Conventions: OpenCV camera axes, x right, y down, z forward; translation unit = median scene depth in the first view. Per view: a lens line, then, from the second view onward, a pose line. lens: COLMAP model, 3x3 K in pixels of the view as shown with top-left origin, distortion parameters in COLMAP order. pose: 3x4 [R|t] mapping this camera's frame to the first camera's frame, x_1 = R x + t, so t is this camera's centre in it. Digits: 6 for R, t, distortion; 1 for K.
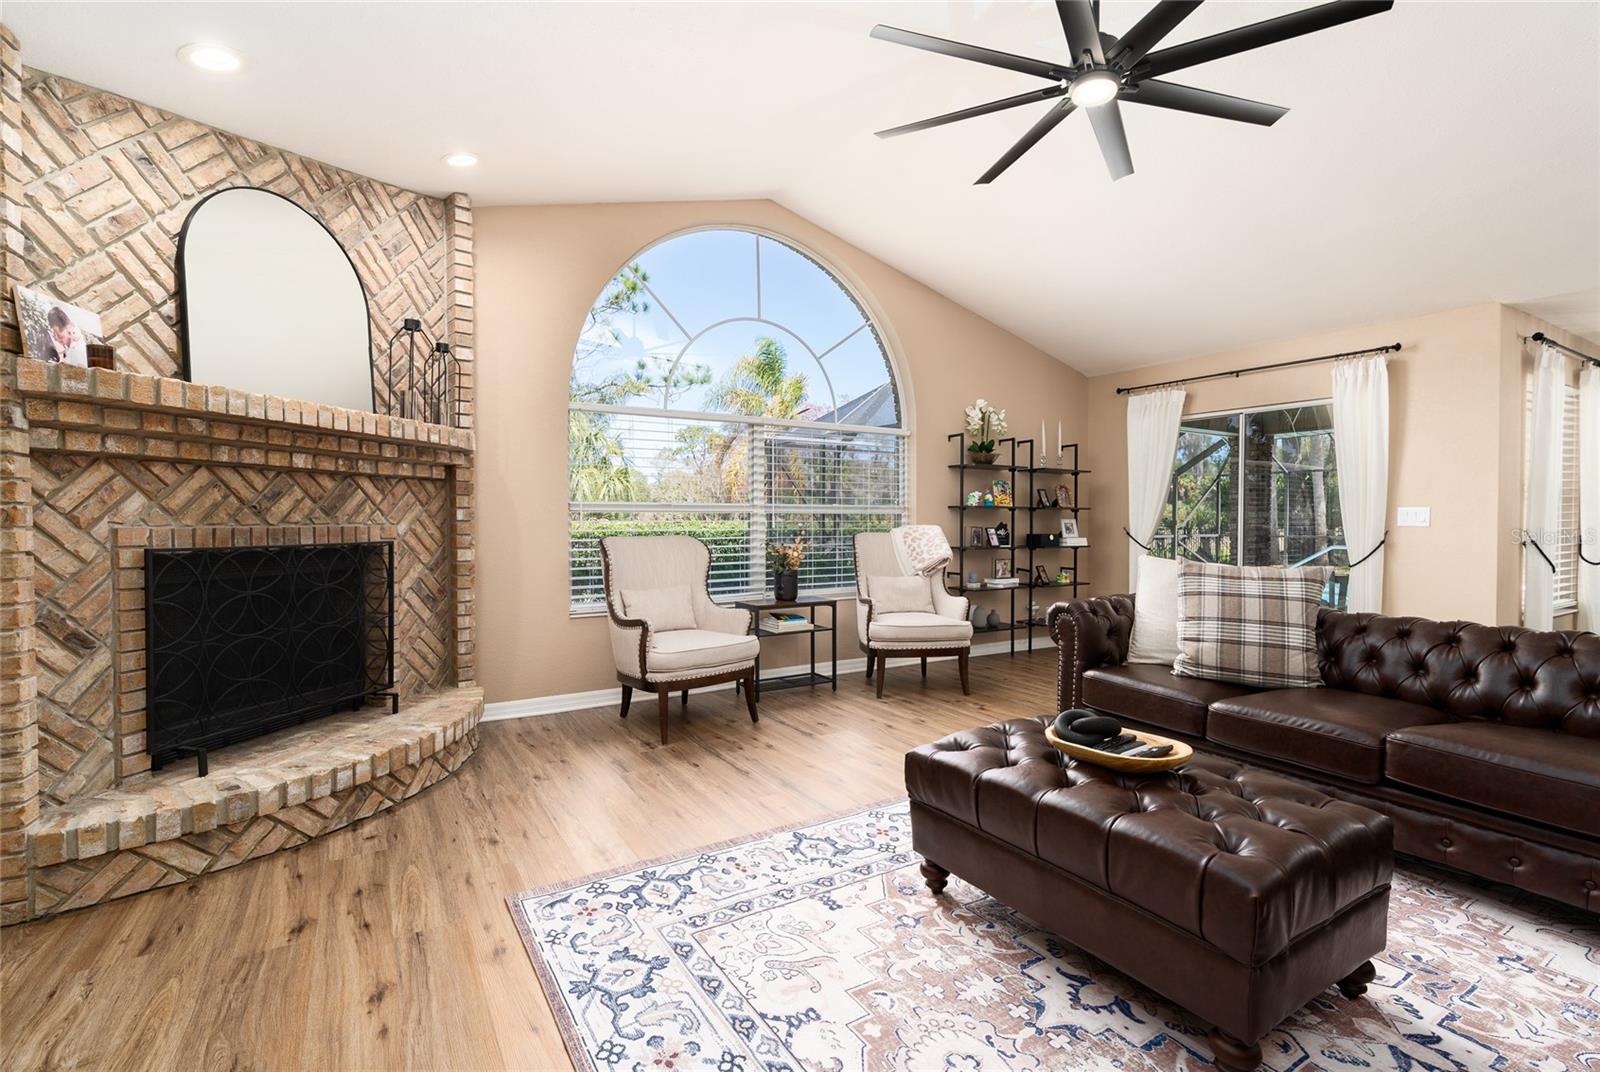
lens RADIAL K [[744.0, 0, 796.0], [0, 744.0, 532.5], [0, 0, 1]] dist [-0.000735, 0.000190]
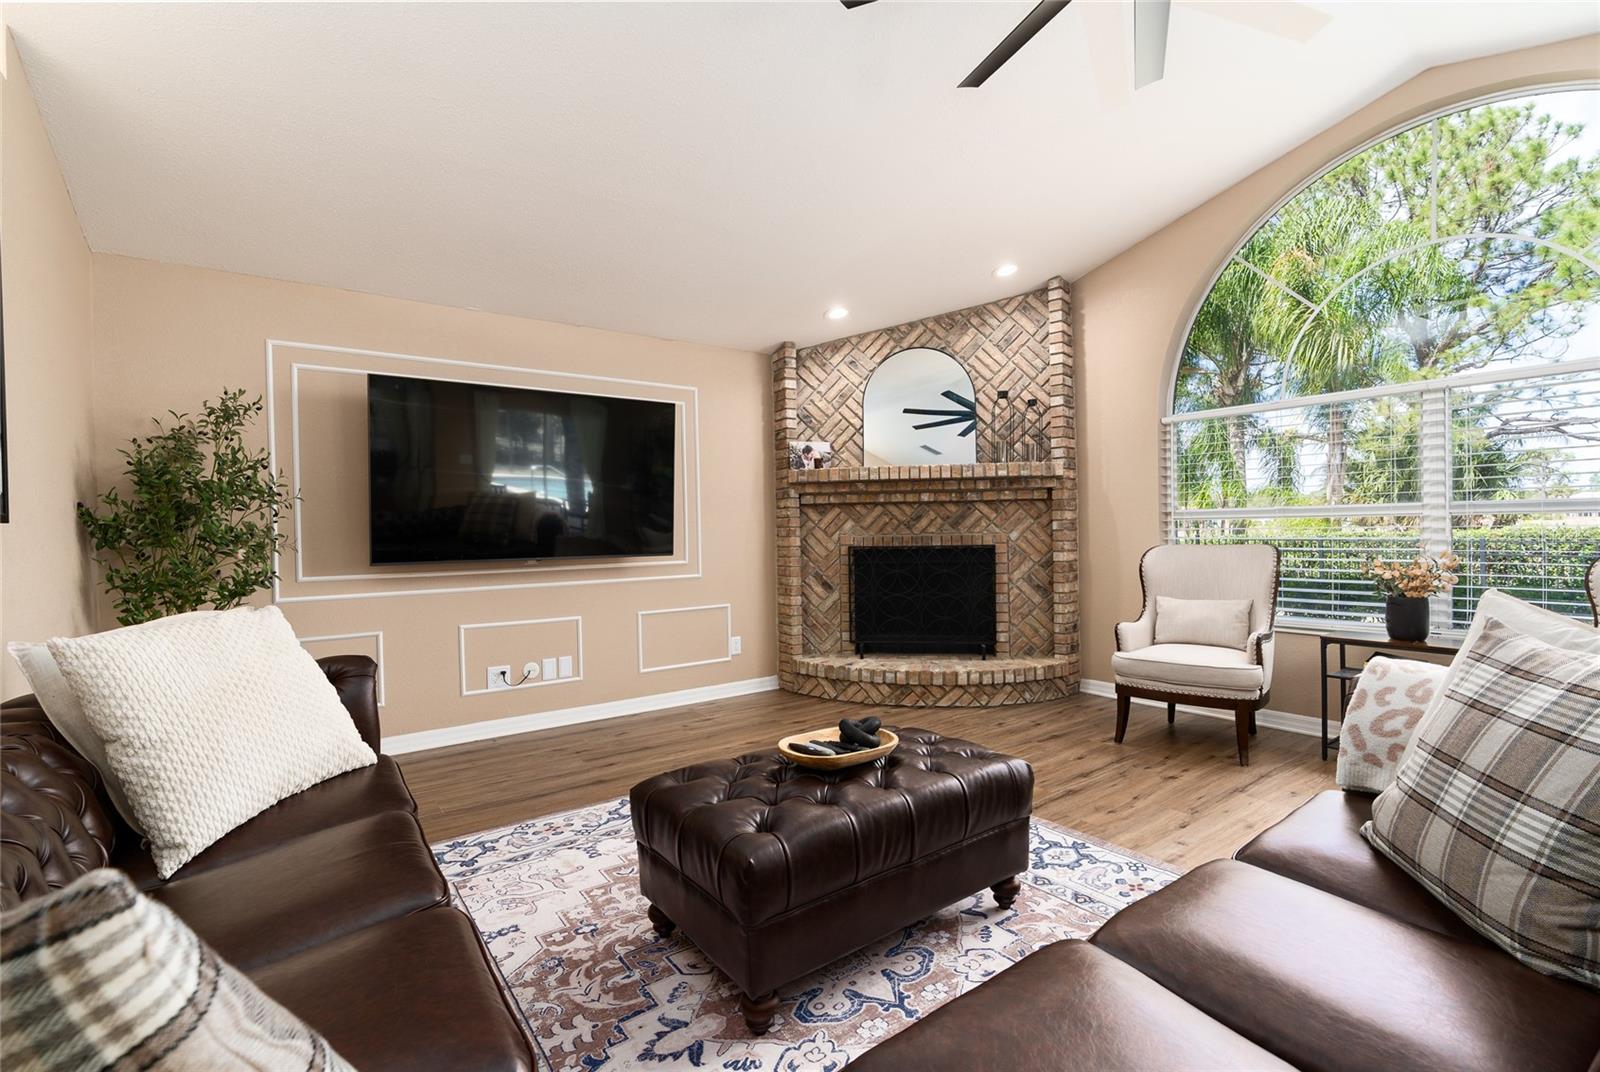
lens RADIAL K [[744.0, 0, 796.0], [0, 744.0, 532.5], [0, 0, 1]] dist [-0.000735, 0.000190]
pose [[0.062653, 0.004672, -0.998024, 1.069684], [0.001247, 0.999988, 0.004759, -0.023531], [0.998035, -0.001543, 0.062646, 0.613076]]
